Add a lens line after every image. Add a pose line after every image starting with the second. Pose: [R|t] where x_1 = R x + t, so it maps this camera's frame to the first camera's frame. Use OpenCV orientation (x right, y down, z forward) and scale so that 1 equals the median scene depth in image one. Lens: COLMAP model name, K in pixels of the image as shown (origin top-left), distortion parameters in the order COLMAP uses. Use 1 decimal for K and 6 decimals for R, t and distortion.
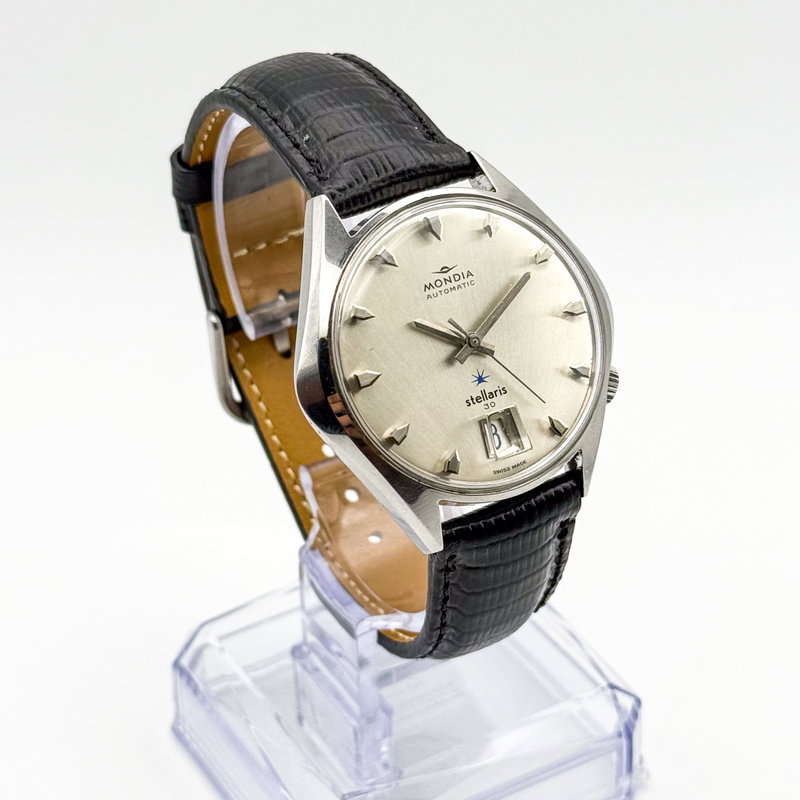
lens RADIAL K [[2231.4, 0, 400.0], [0, 2231.4, 400.0], [0, 0, 1]] dist [0.082488, 0.569062]
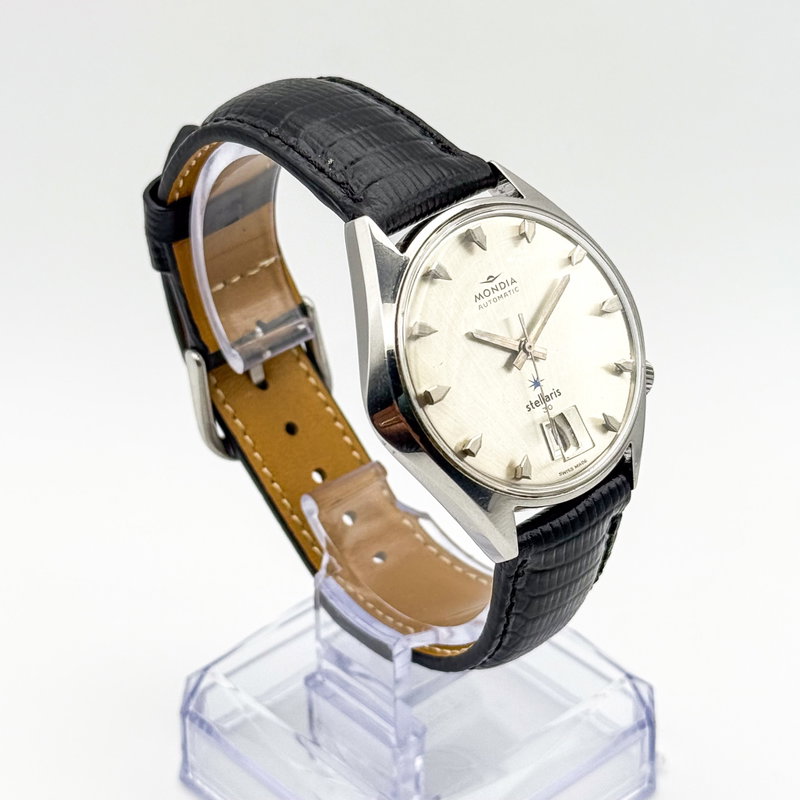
lens RADIAL K [[2231.4, 0, 400.0], [0, 2231.4, 400.0], [0, 0, 1]] dist [0.082488, 0.569062]
pose [[0.979363, -0.102528, 0.174170, -0.193506], [0.104994, 0.994460, -0.004979, -0.003228], [-0.172695, 0.023163, 0.984703, 0.015695]]
